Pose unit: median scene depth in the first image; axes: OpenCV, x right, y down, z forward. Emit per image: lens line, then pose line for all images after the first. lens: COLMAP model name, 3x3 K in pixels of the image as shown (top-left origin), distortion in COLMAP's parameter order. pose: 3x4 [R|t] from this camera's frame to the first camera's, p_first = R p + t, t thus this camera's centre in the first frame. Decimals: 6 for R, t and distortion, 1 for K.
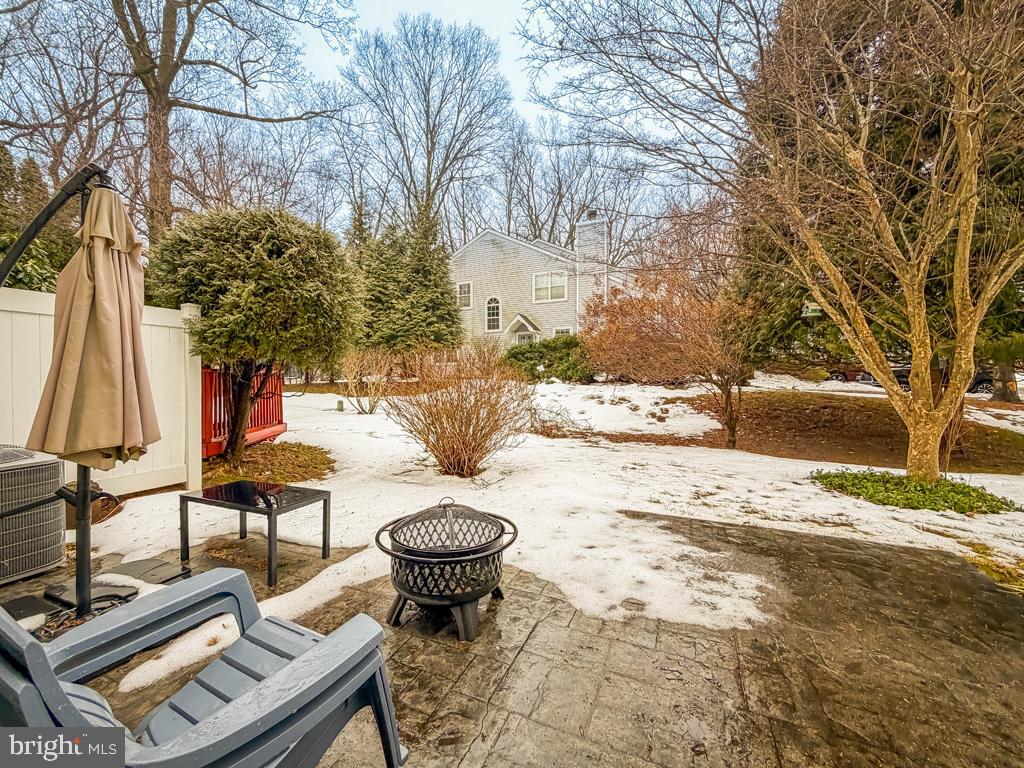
lens RADIAL K [[424.7, 0, 494.5], [0, 424.7, 385.5], [0, 0, 1]] dist [0.003922, -0.000704]
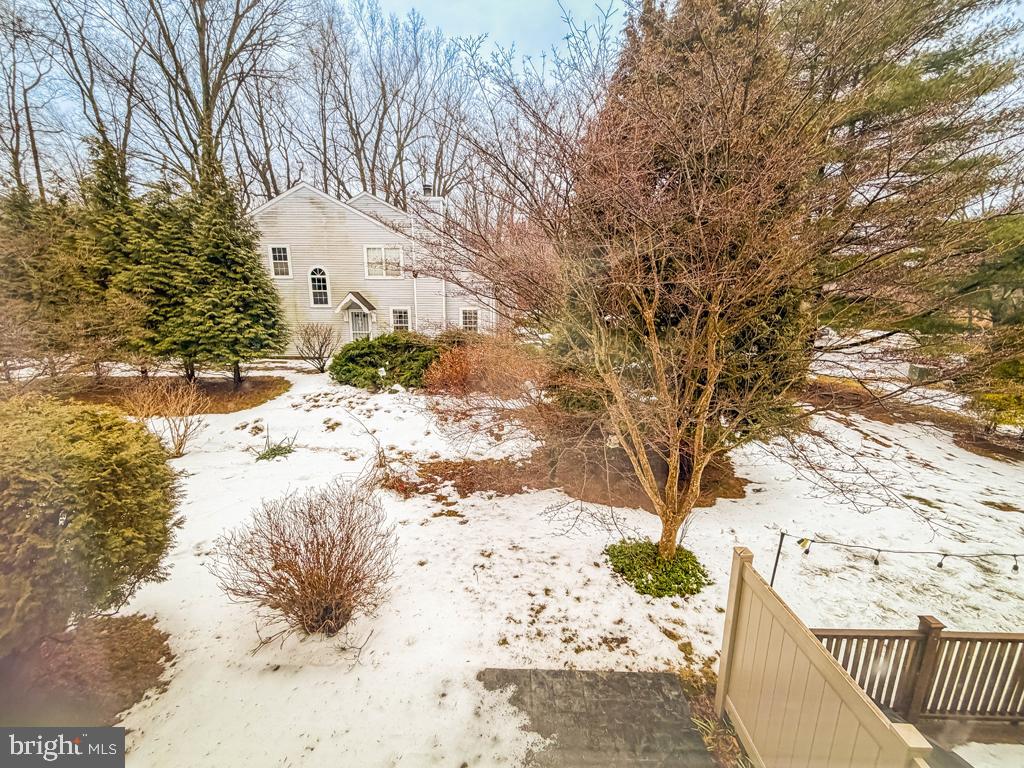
lens RADIAL K [[424.7, 0, 512.6], [0, 424.7, 387.3], [0, 0, 1]] dist [0.003922, -0.000704]
pose [[0.910966, -0.075523, 0.405509, -0.015269], [-0.012403, 0.977636, 0.209940, -0.208679], [-0.412295, -0.196277, 0.889656, 0.003502]]
